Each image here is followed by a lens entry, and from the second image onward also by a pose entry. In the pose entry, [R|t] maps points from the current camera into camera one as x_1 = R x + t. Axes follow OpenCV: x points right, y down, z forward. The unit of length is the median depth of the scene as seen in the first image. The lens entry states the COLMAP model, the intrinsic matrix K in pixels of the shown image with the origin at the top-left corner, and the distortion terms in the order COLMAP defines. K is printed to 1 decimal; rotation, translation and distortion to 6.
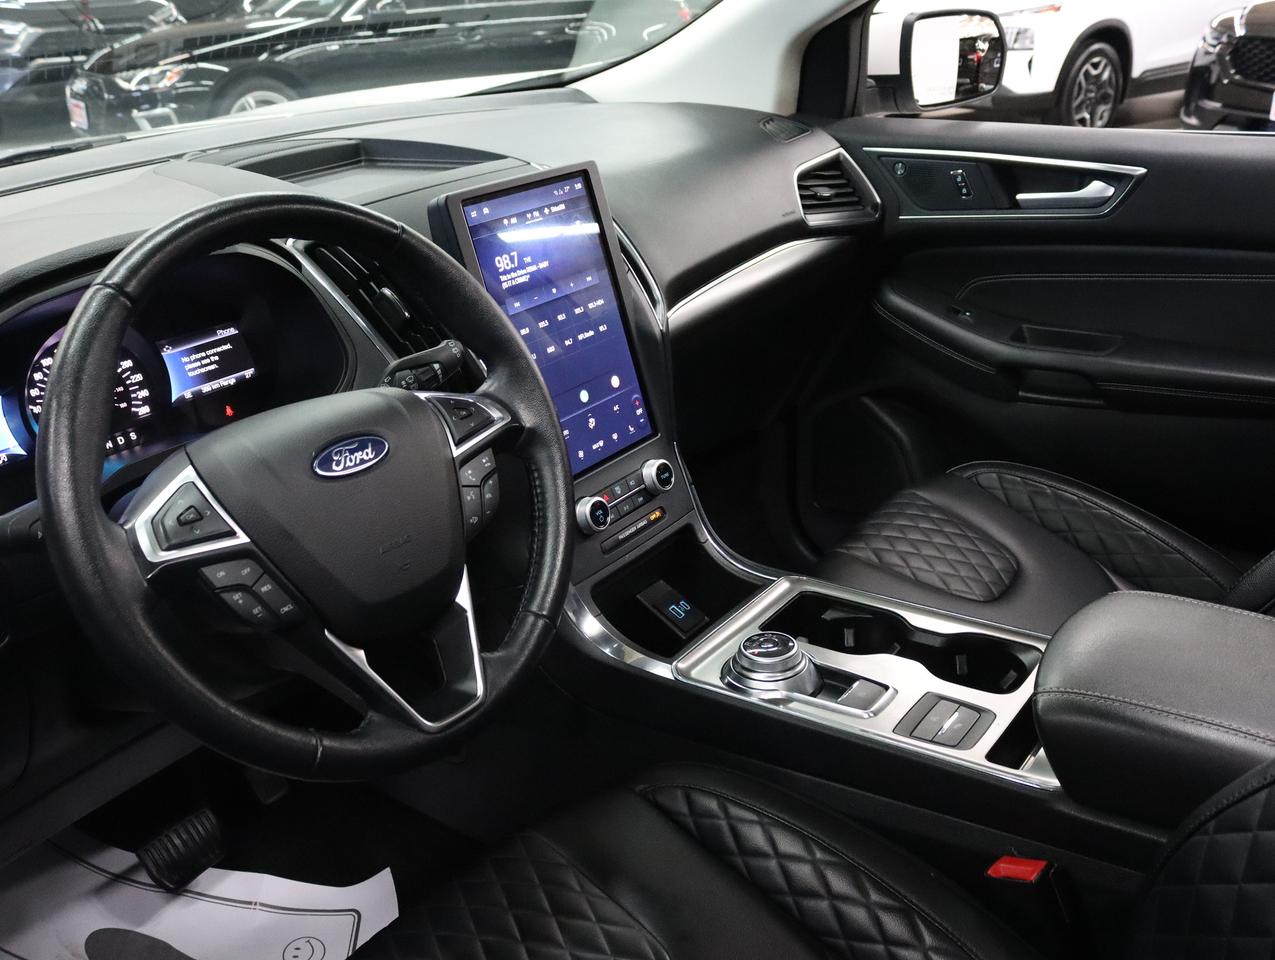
lens RADIAL K [[1193.5, 0, 637.5], [0, 1193.5, 480.0], [0, 0, 1]] dist [-0.178214, 0.183837]
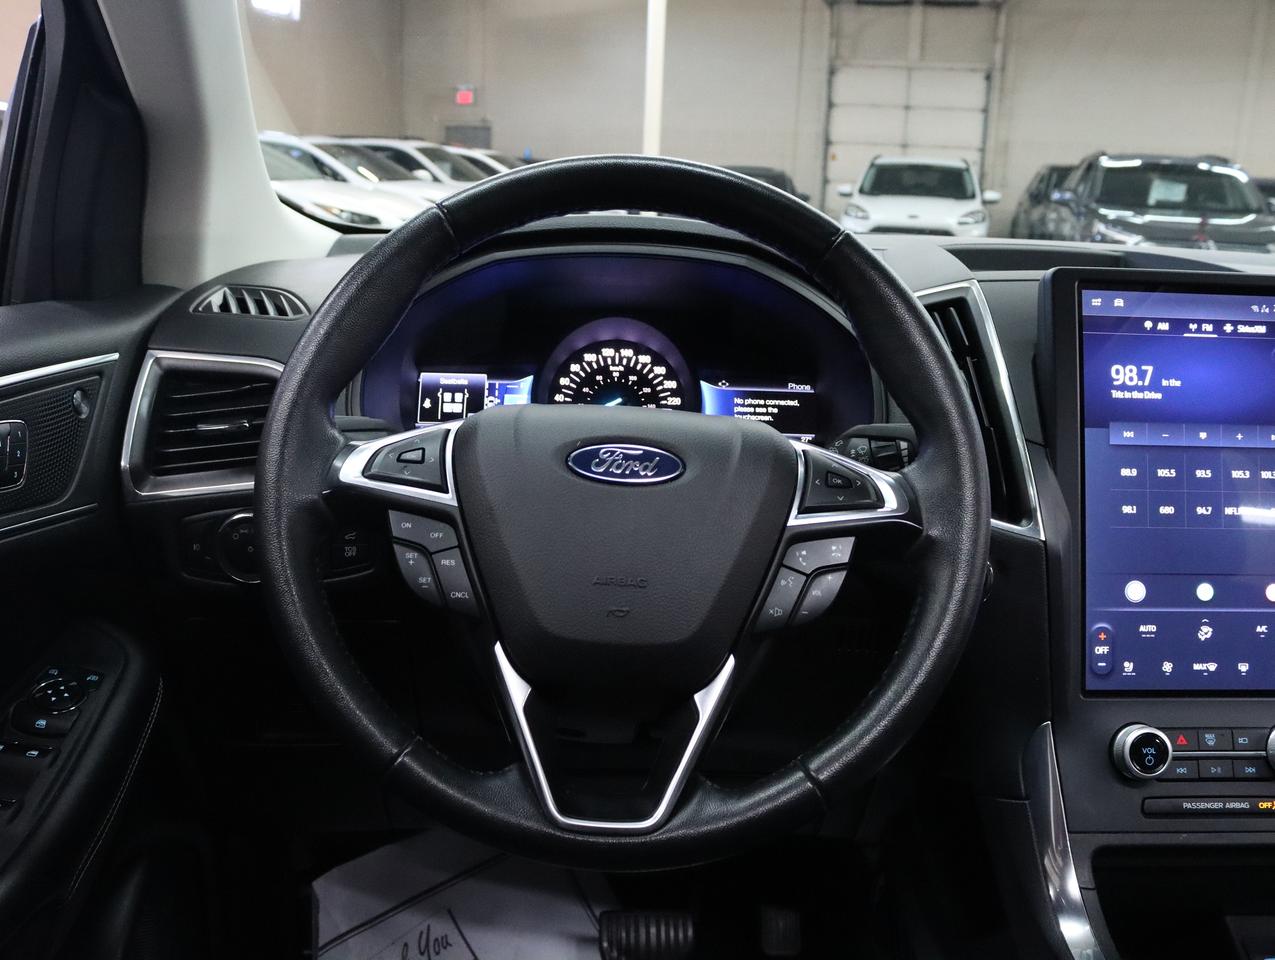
lens RADIAL K [[1193.5, 0, 637.5], [0, 1193.5, 480.0], [0, 0, 1]] dist [-0.178214, 0.183837]
pose [[0.611021, 0.217772, -0.761071, 0.271244], [-0.361540, 0.932059, -0.023561, 0.004410], [0.704232, 0.289554, 0.648241, 0.342230]]
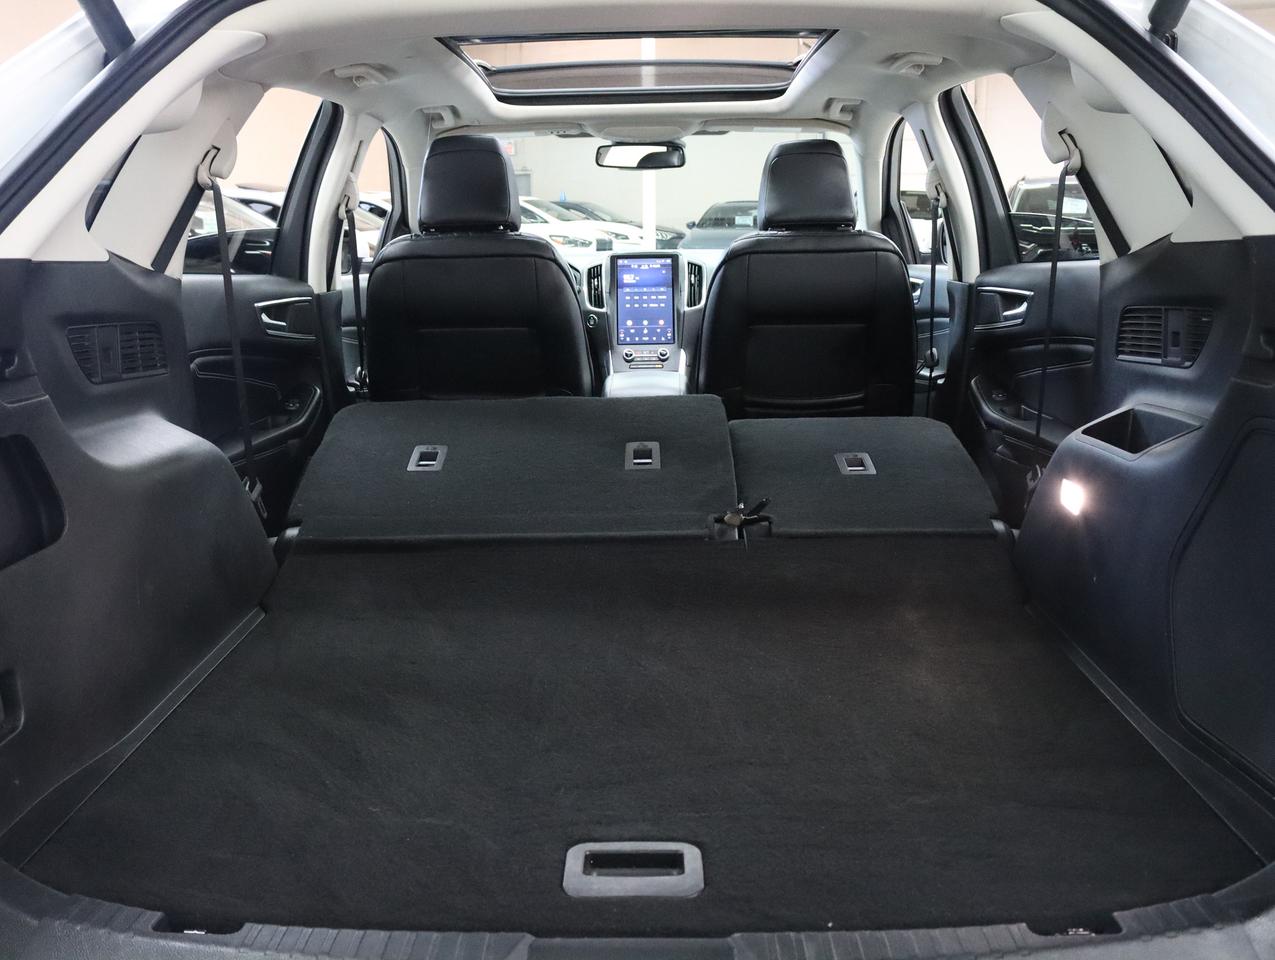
lens RADIAL K [[1193.5, 0, 637.5], [0, 1193.5, 480.0], [0, 0, 1]] dist [-0.178214, 0.183837]
pose [[0.589829, 0.179792, -0.787259, 2.730455], [-0.327881, 0.944242, -0.030011, 0.464415], [0.737967, 0.275828, 0.615892, -0.925468]]
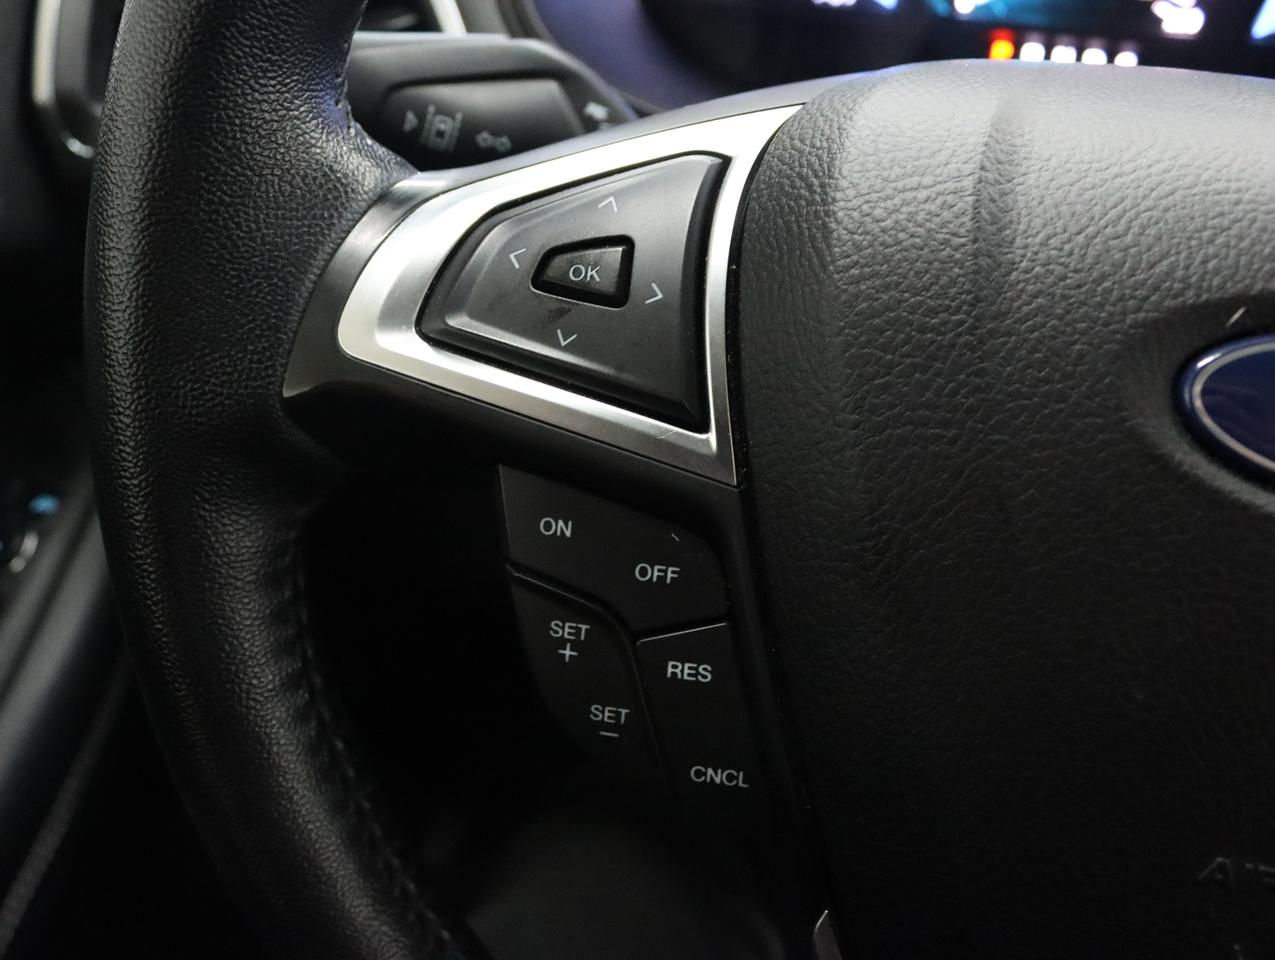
lens RADIAL K [[1193.5, 0, 637.5], [0, 1193.5, 480.0], [0, 0, 1]] dist [-0.178214, 0.183837]
pose [[0.381136, 0.599182, -0.704071, -0.109378], [-0.371887, 0.796587, 0.476602, -0.038283], [0.846425, 0.080184, 0.526436, 0.561924]]
